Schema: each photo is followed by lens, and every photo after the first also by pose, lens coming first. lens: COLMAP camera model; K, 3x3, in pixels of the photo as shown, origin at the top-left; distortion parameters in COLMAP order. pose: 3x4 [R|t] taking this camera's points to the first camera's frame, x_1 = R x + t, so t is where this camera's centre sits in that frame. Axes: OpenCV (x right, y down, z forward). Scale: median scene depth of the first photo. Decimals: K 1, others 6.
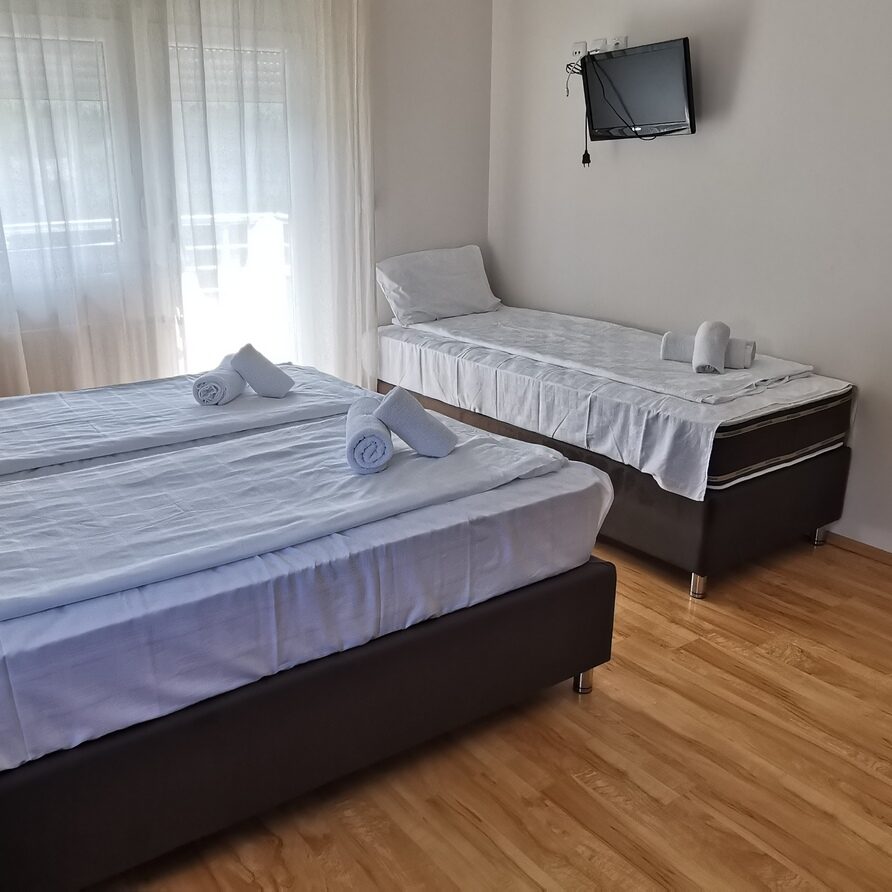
lens RADIAL K [[837.5, 0, 444.0], [0, 837.5, 437.6], [0, 0, 1]] dist [0.042069, 0.000000]
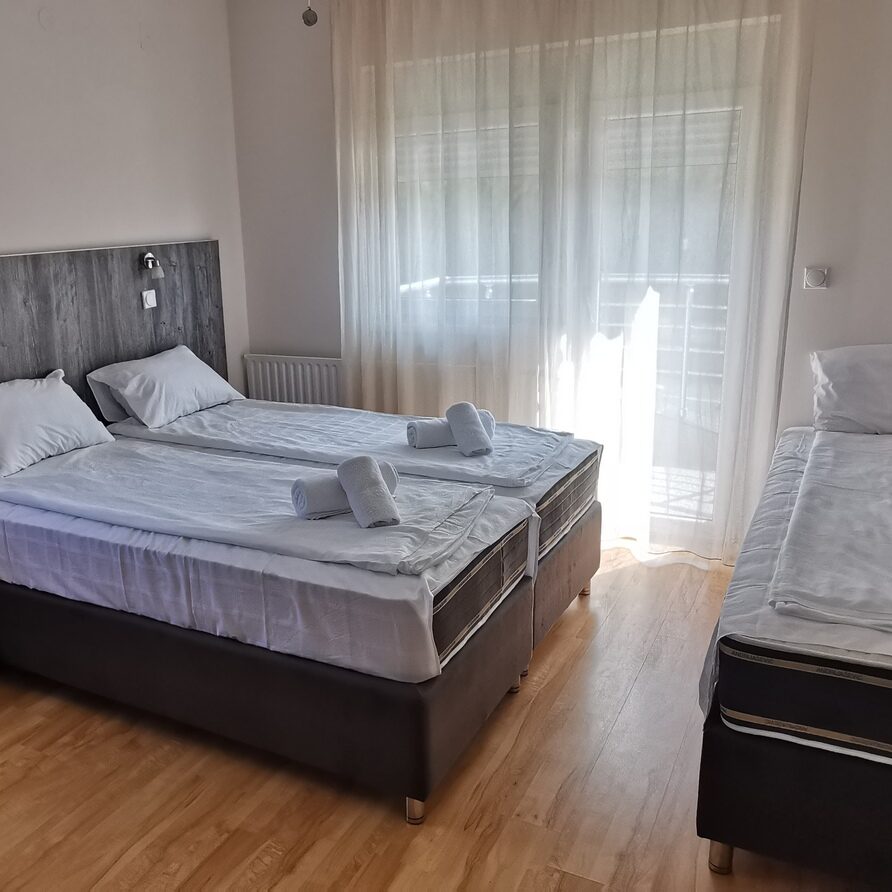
lens RADIAL K [[937.4, 0, 443.9], [0, 937.4, 452.3], [0, 0, 1]] dist [0.016555, 0.000000]
pose [[0.466152, 0.227383, -0.854985, 1.153163], [-0.258008, 0.959338, 0.114465, -0.257114], [0.846247, 0.167235, 0.505864, 0.513262]]
